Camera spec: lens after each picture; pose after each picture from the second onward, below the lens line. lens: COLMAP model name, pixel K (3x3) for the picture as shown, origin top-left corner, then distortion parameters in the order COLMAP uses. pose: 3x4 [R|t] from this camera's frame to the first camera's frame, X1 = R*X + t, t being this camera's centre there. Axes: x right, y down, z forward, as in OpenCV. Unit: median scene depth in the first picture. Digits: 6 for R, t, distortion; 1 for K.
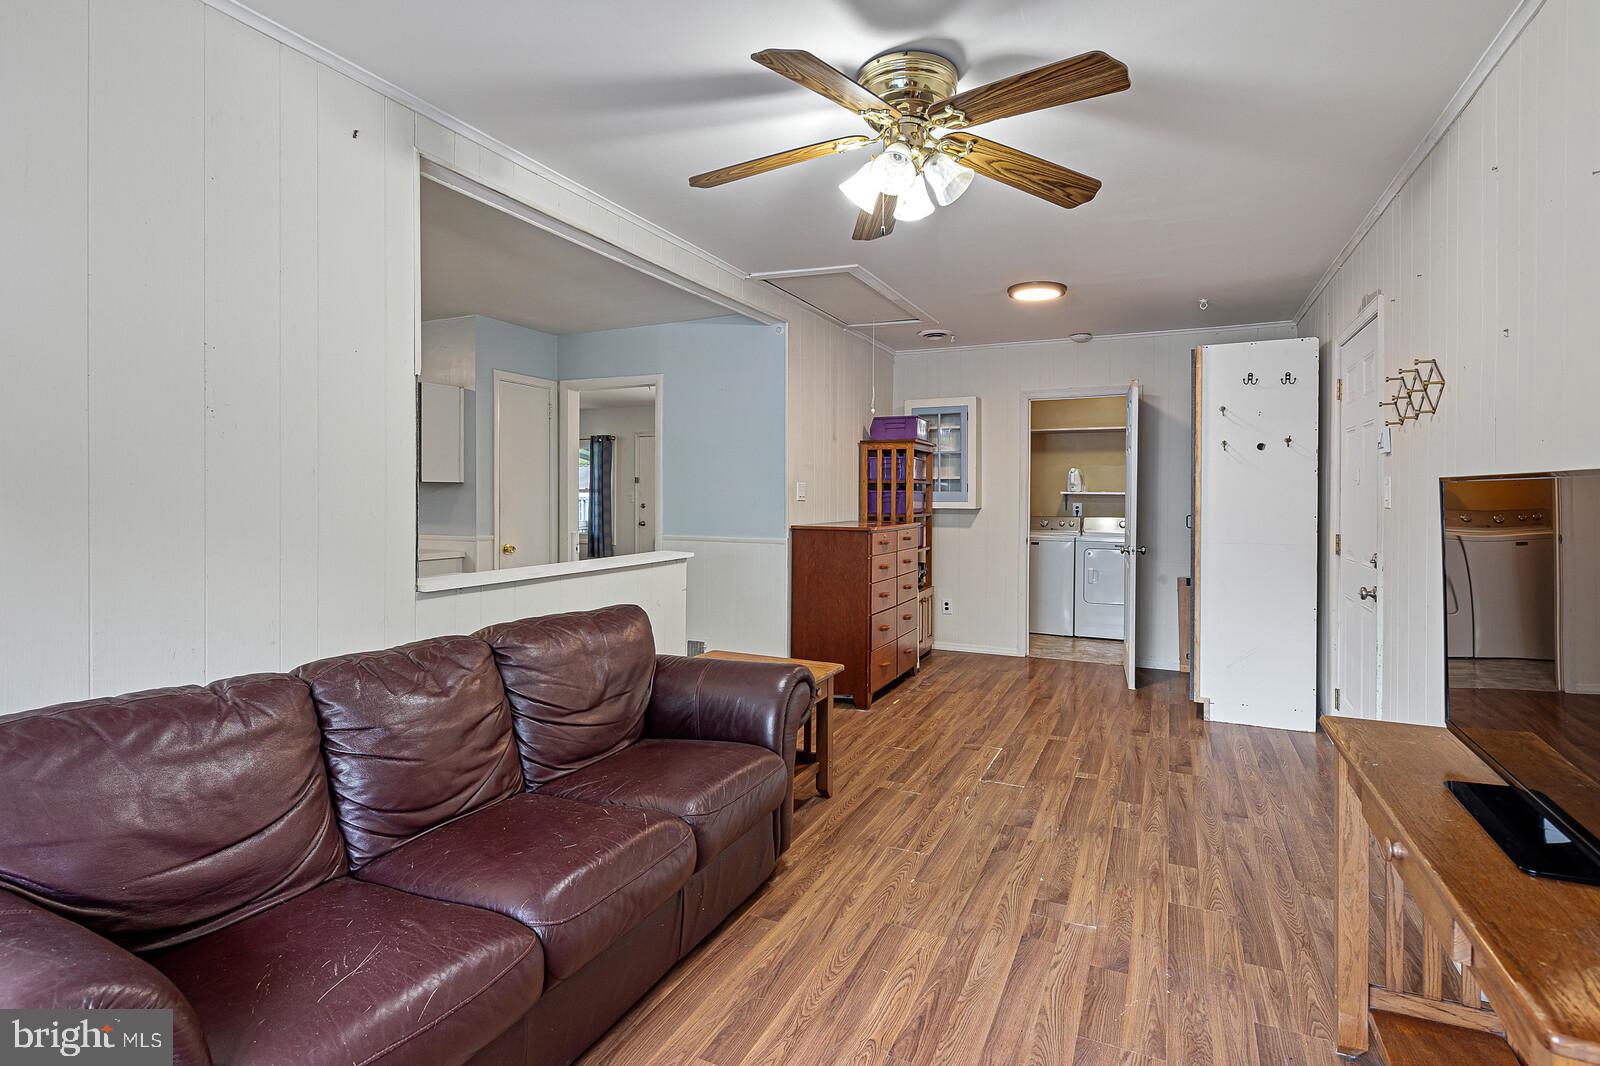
lens RADIAL K [[800.2, 0, 801.2], [0, 800.2, 521.2], [0, 0, 1]] dist [0.005619, -0.004801]
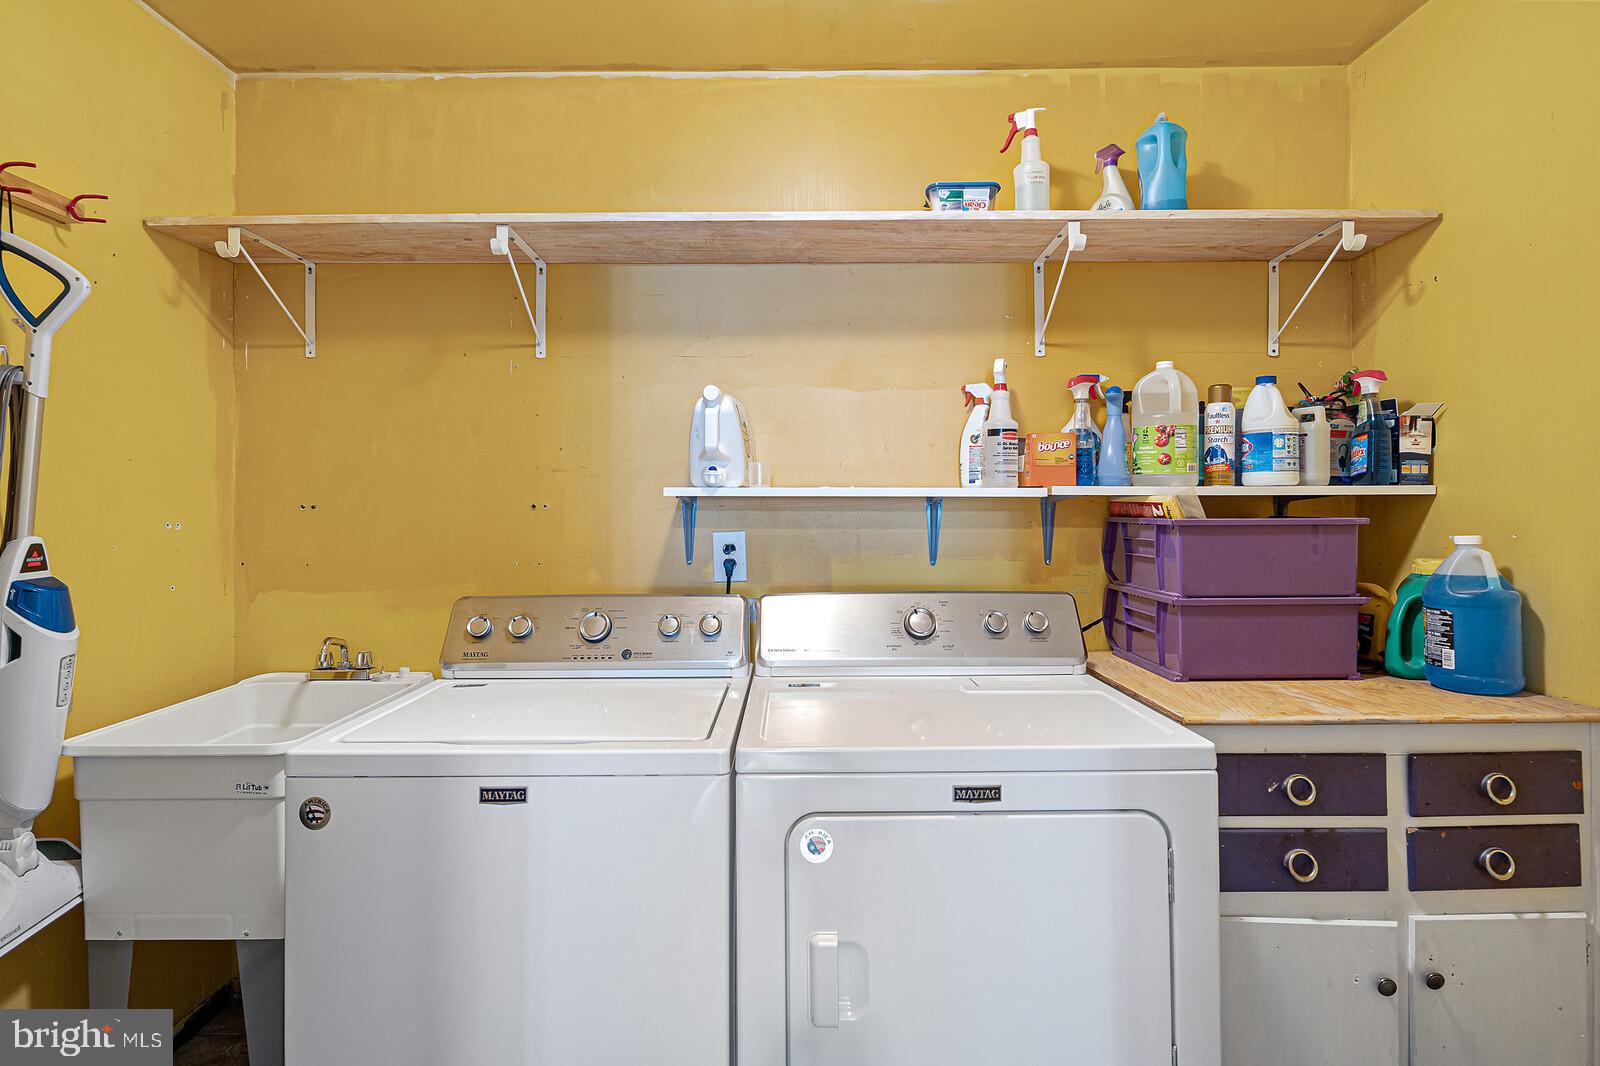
lens RADIAL K [[800.2, 0, 799.4], [0, 800.2, 523.1], [0, 0, 1]] dist [0.005619, -0.004801]
pose [[0.906568, -0.010370, 0.421931, 0.259972], [0.015063, 0.999856, -0.007790, -0.023254], [-0.421790, 0.013417, 0.906594, 0.767625]]
